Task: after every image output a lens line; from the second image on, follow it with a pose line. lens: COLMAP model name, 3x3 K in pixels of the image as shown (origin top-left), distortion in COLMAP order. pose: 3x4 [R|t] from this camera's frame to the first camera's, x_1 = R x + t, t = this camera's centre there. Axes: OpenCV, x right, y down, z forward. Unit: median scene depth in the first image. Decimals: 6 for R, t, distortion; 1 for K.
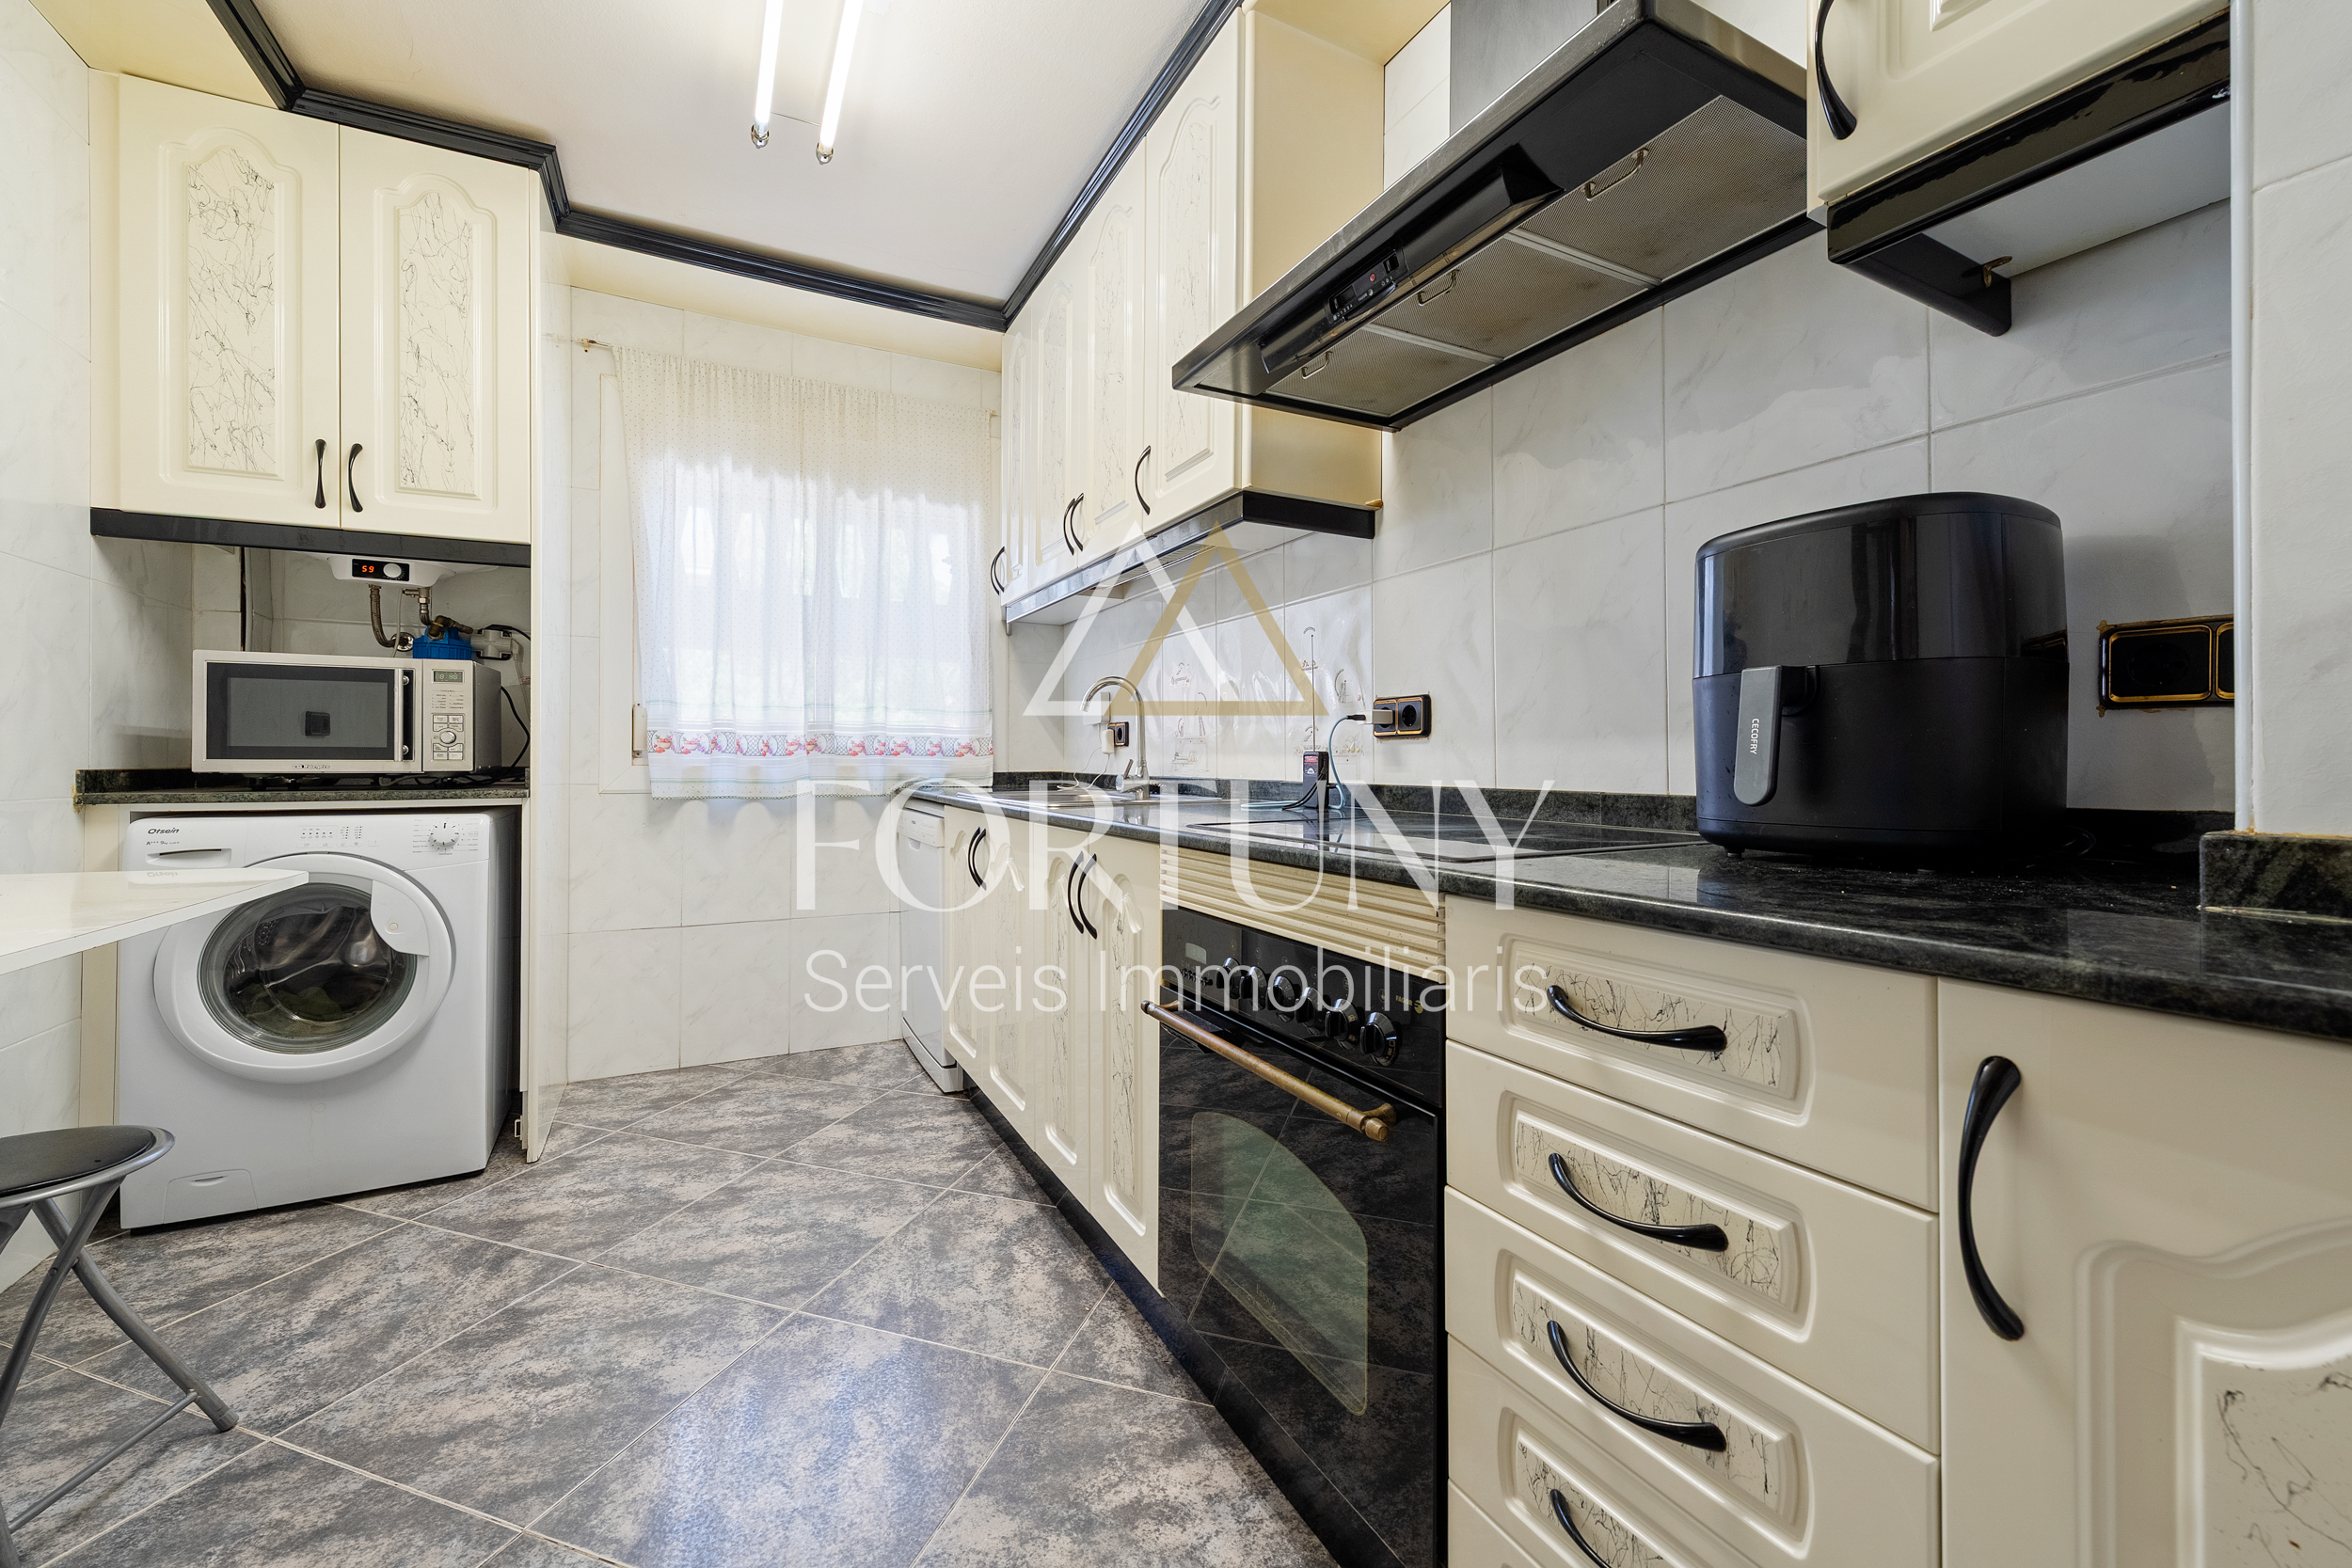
lens RADIAL K [[922.7, 0, 1171.0], [0, 922.7, 762.6], [0, 0, 1]] dist [-0.000154, -0.000350]
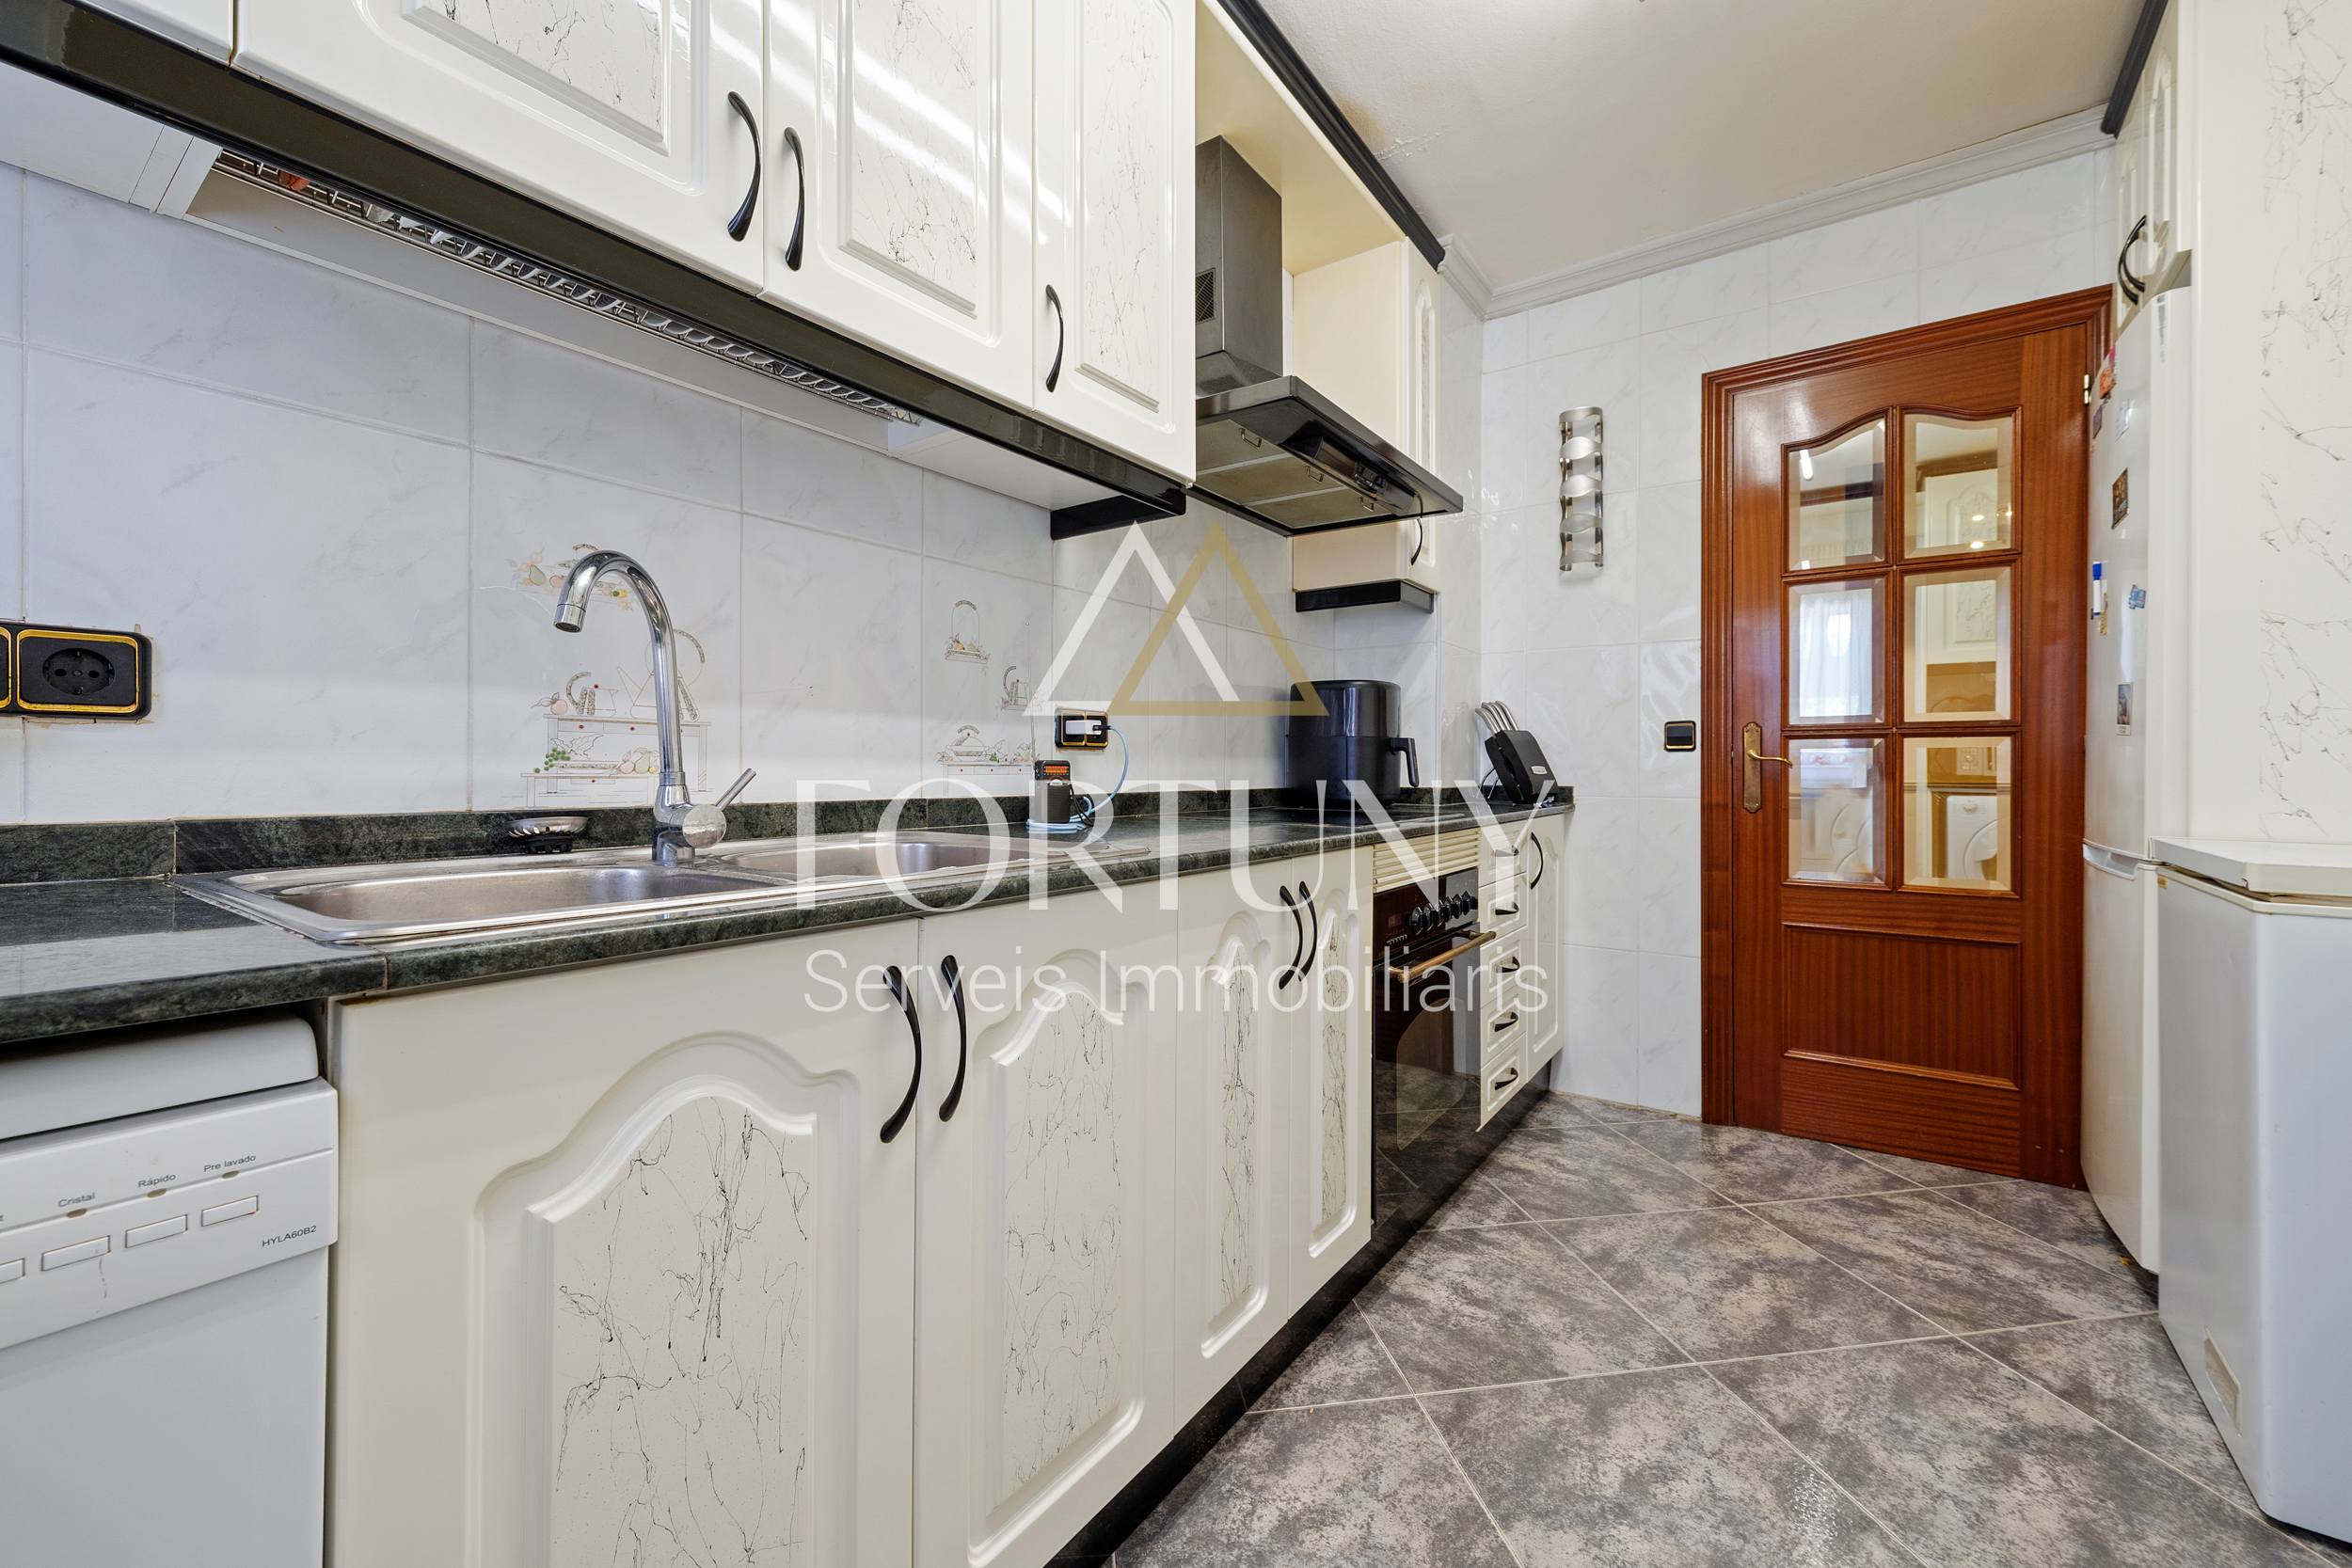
lens RADIAL K [[927.7, 0, 1177.6], [0, 927.7, 774.5], [0, 0, 1]] dist [-0.003111, 0.000049]
pose [[-0.456692, -0.007929, 0.889590, -0.633049], [-0.001314, 0.999965, 0.008238, -0.005245], [-0.889624, 0.002593, -0.456686, 1.195735]]
